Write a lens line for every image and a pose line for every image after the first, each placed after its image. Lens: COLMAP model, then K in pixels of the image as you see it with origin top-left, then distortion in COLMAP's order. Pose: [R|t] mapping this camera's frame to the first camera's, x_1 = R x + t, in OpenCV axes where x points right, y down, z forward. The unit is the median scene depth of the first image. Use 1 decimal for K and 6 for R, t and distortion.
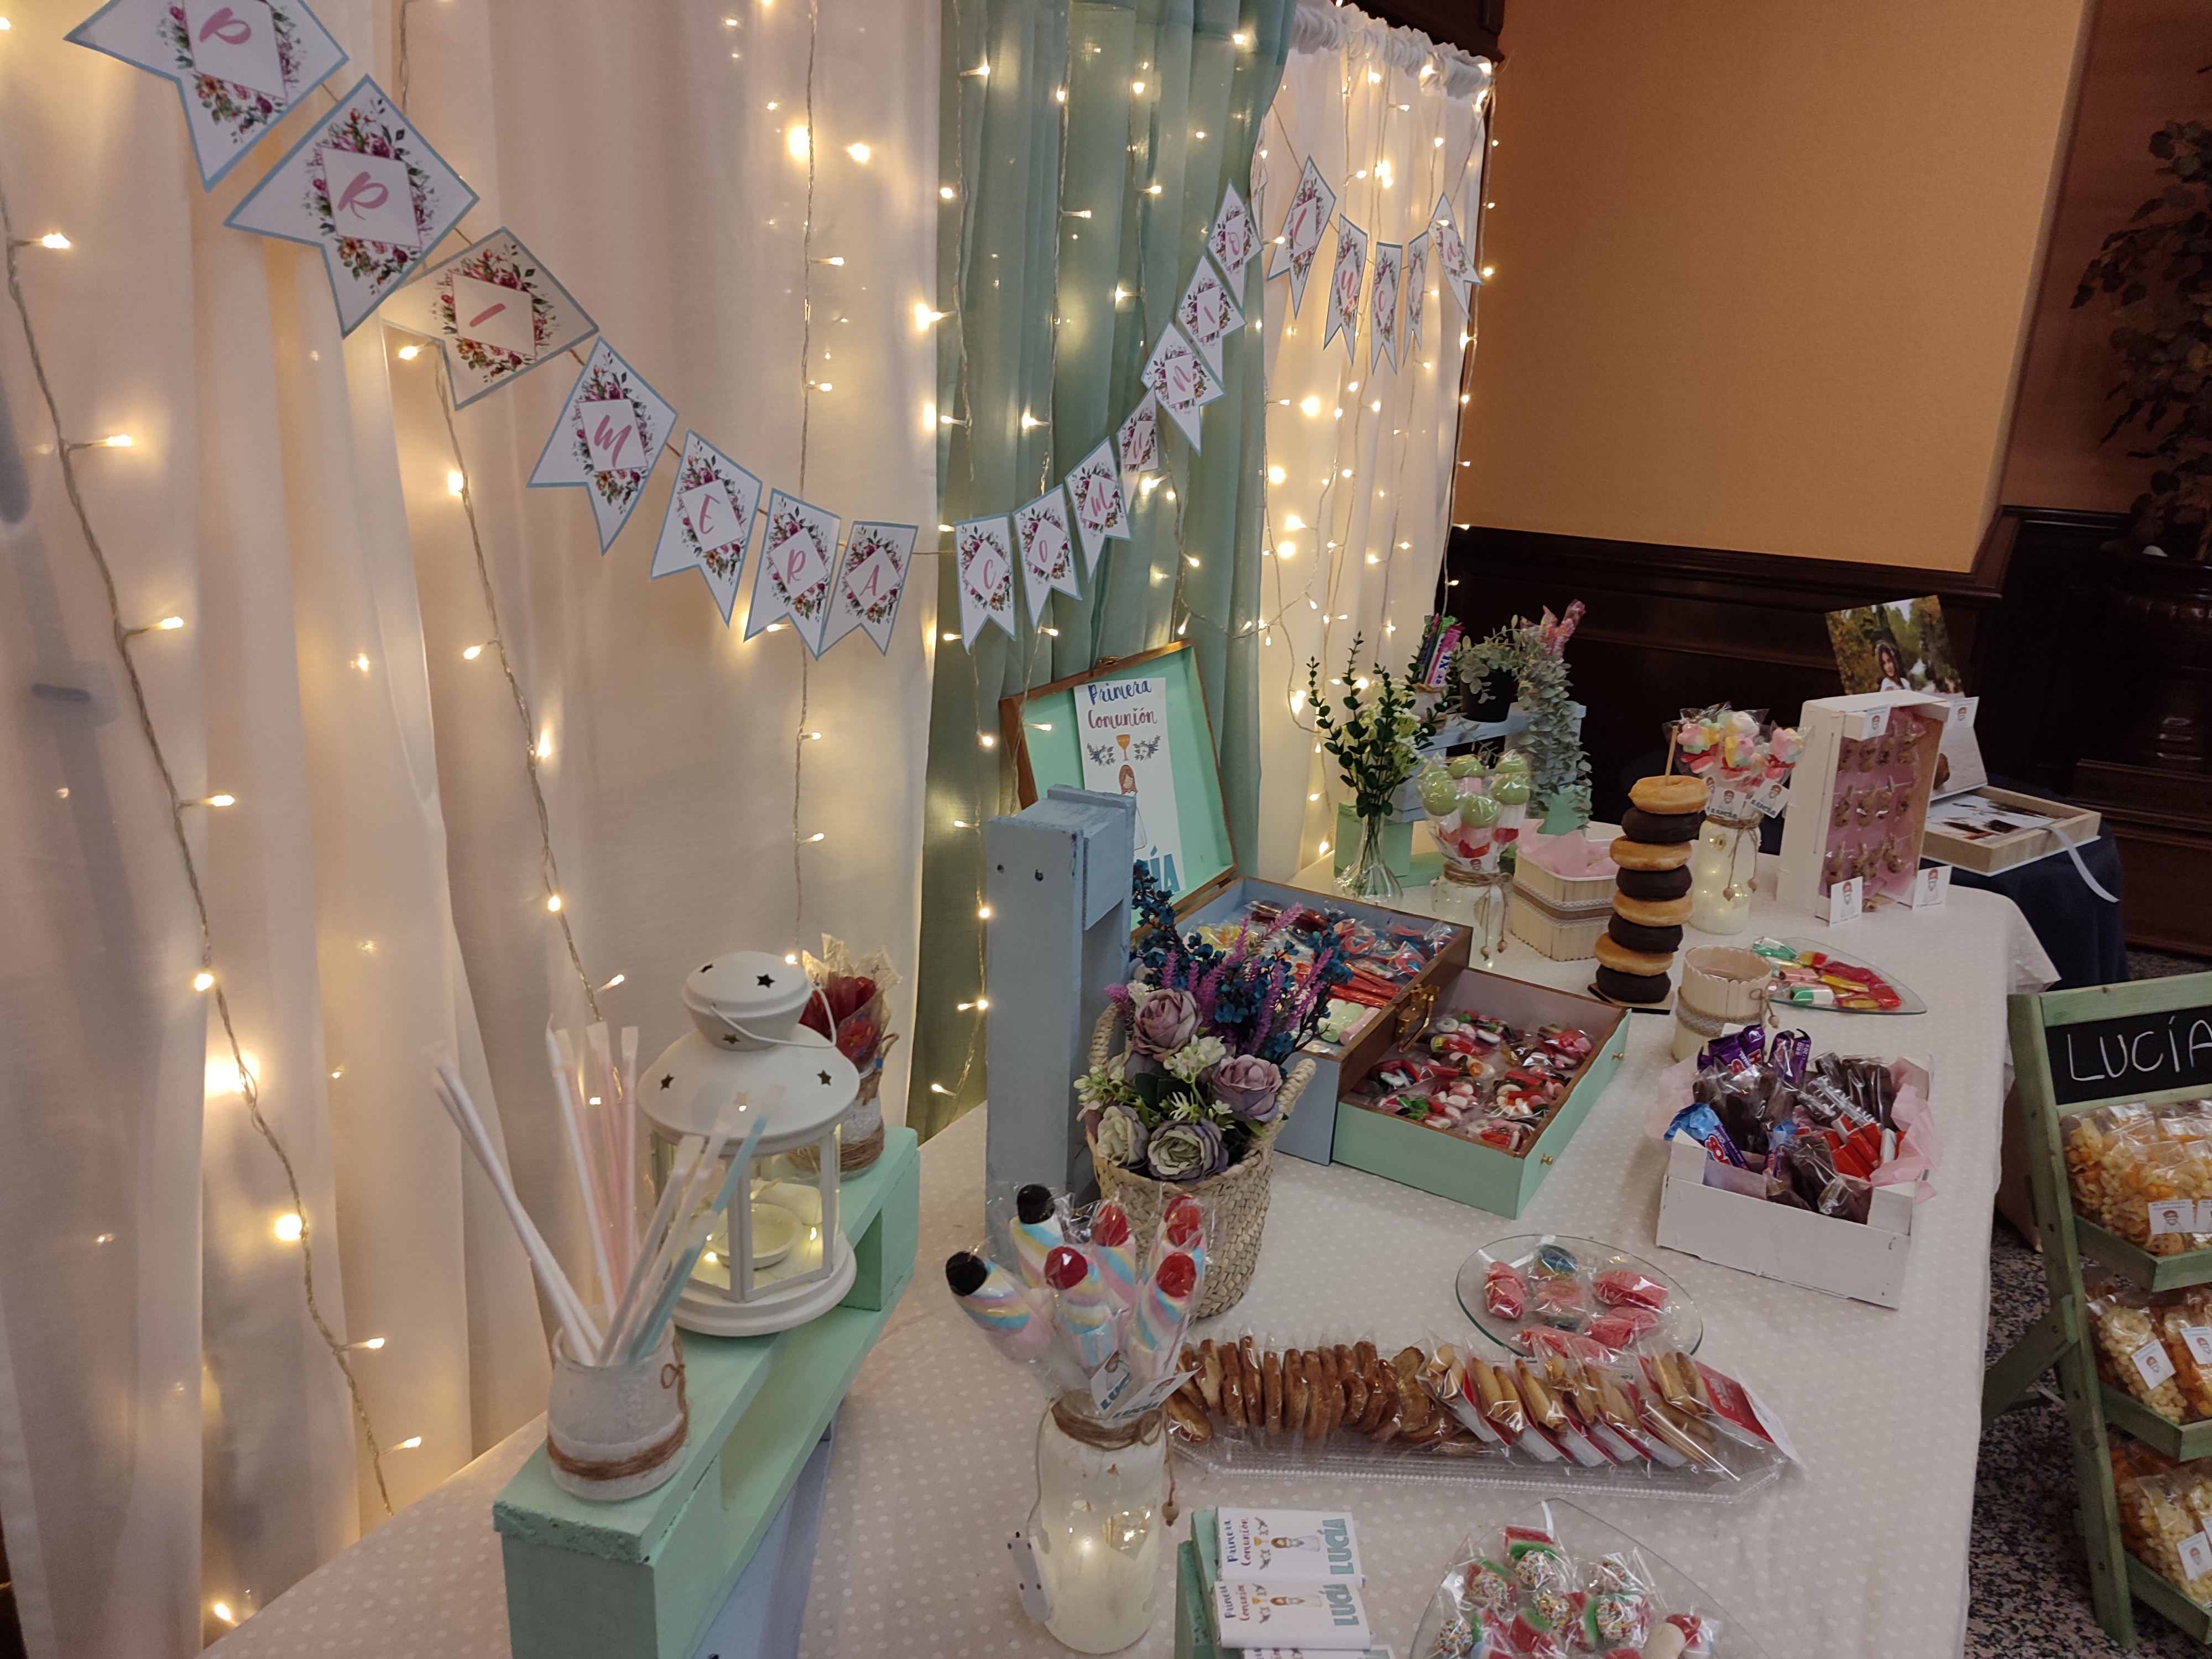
lens RADIAL K [[1584.7, 0, 1106.2], [0, 1584.7, 840.3], [0, 0, 1]] dist [0.006515, -0.003525]
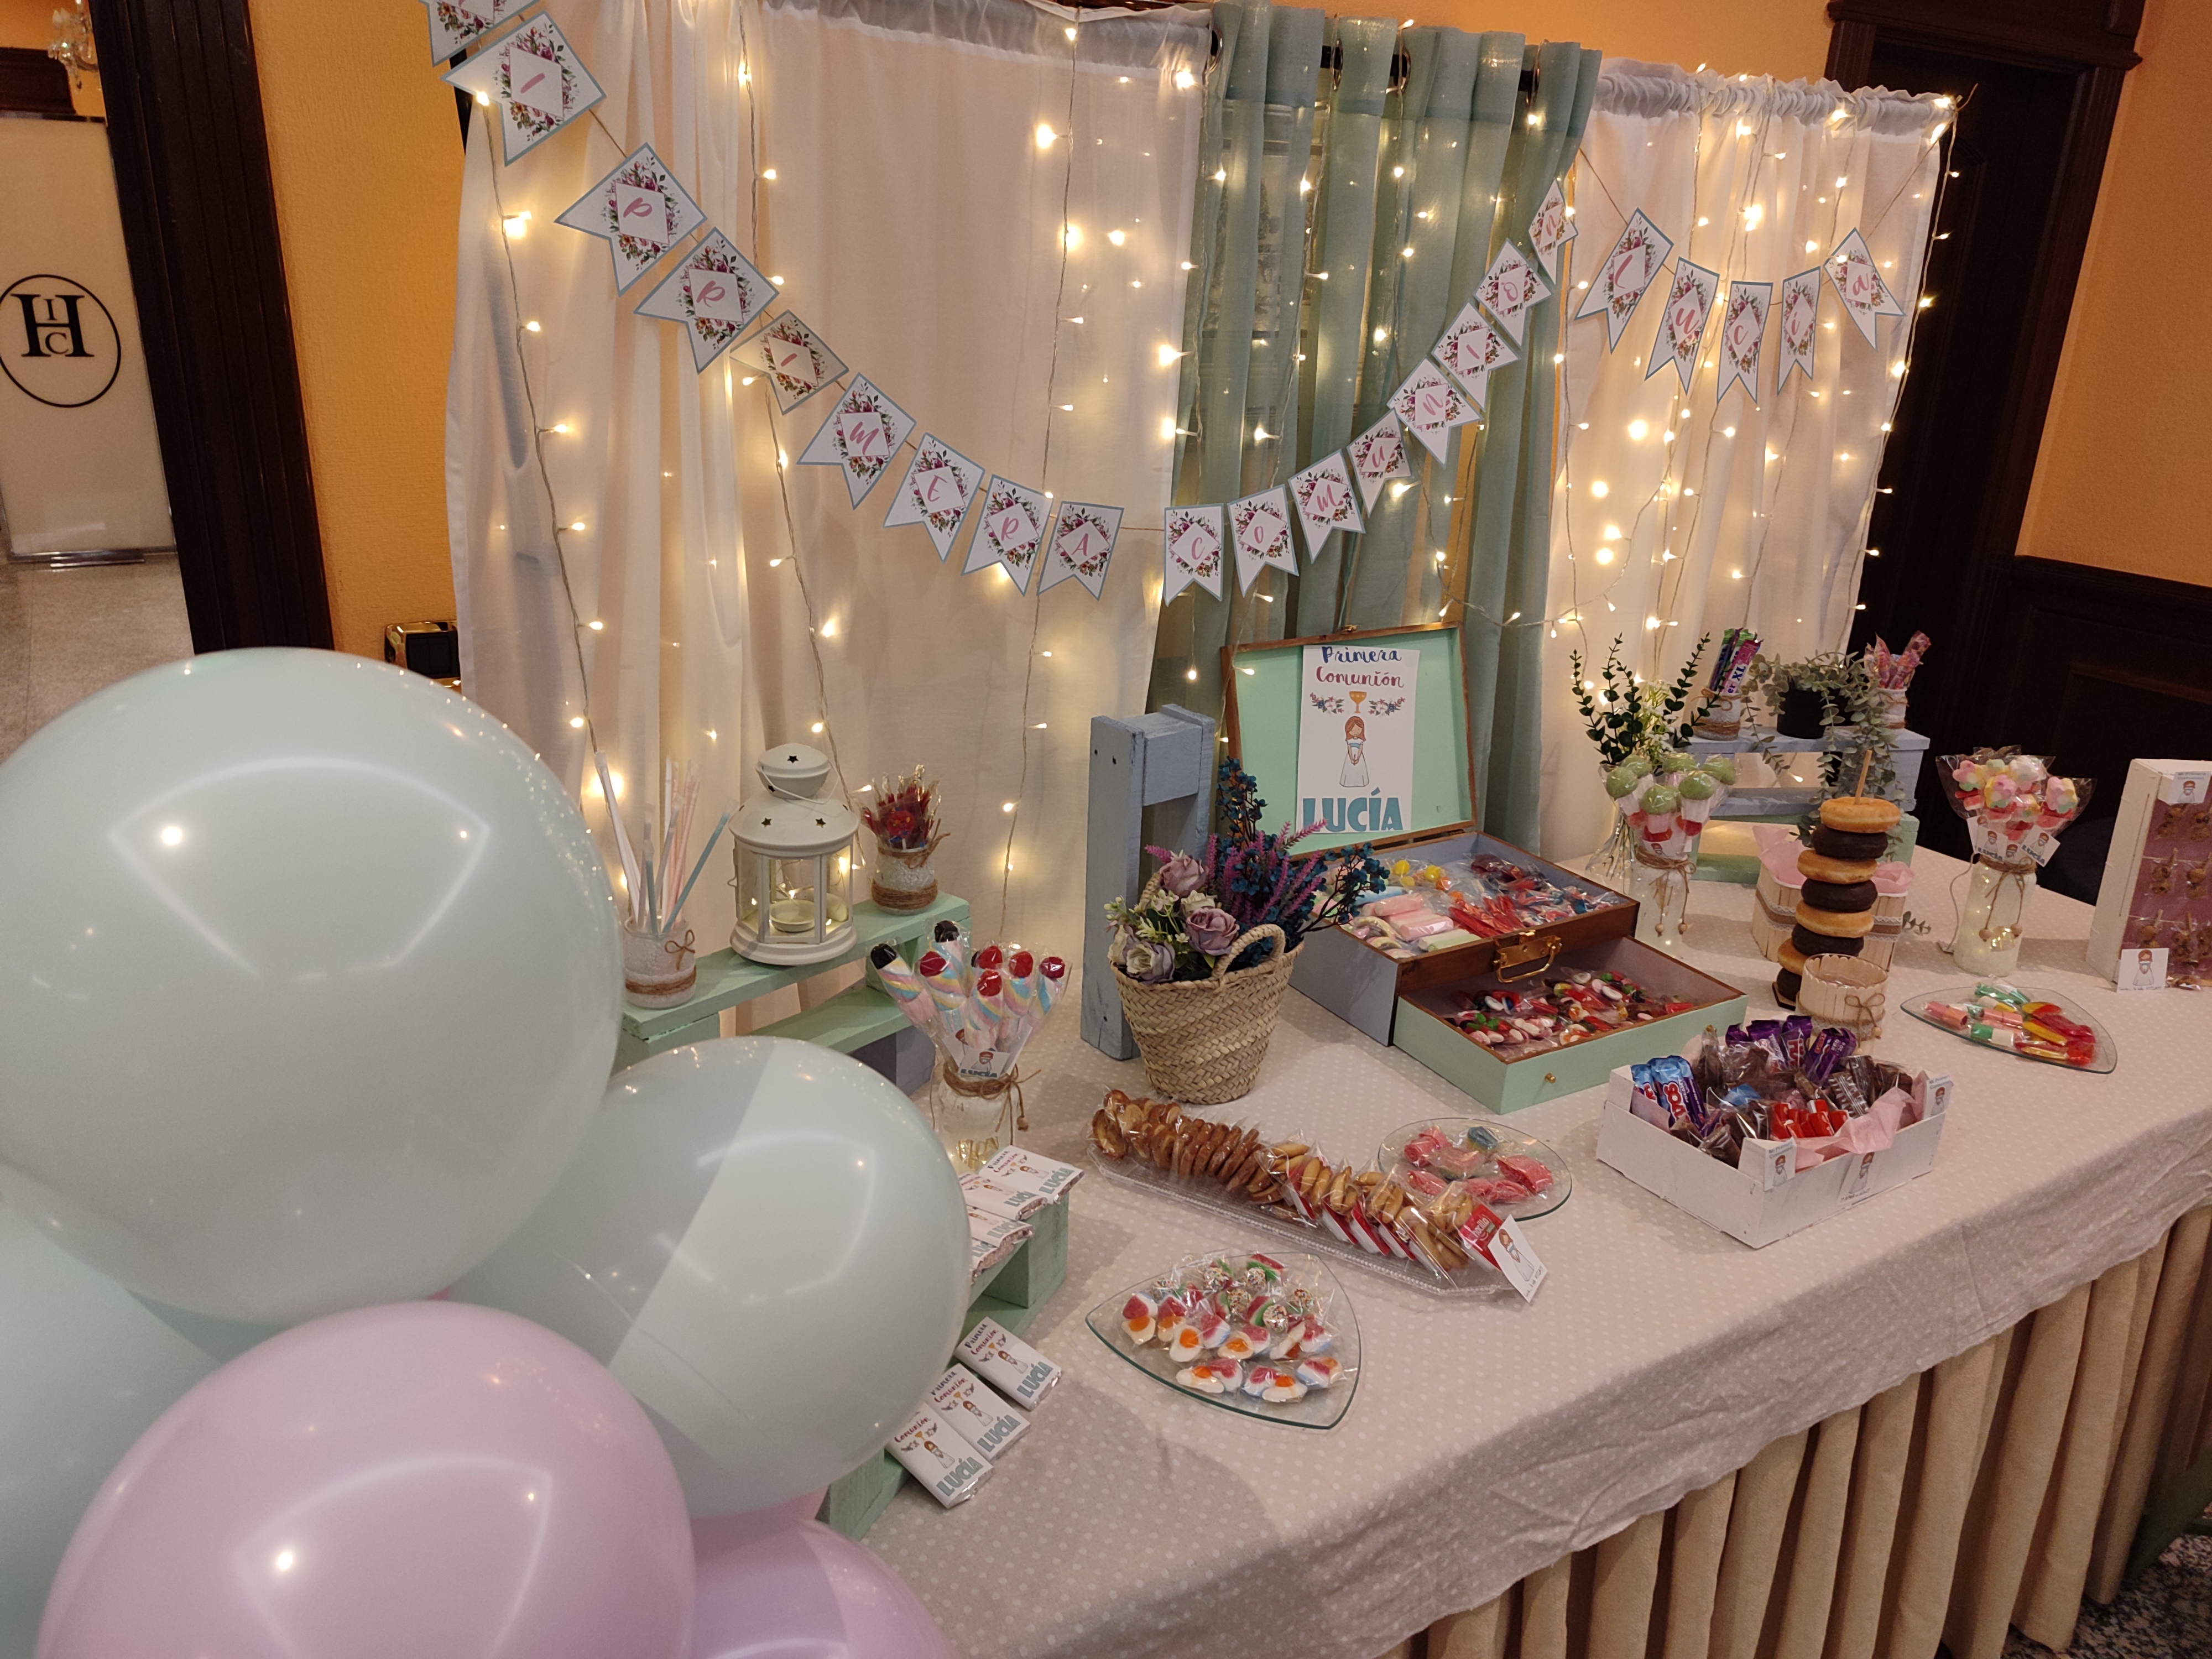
lens RADIAL K [[1584.7, 0, 1106.2], [0, 1584.7, 840.3], [0, 0, 1]] dist [0.006515, -0.003525]
pose [[0.877266, 0.166614, -0.450161, 0.486826], [-0.160738, 0.985649, 0.051566, 0.017806], [0.452292, 0.027121, 0.891457, -0.212124]]
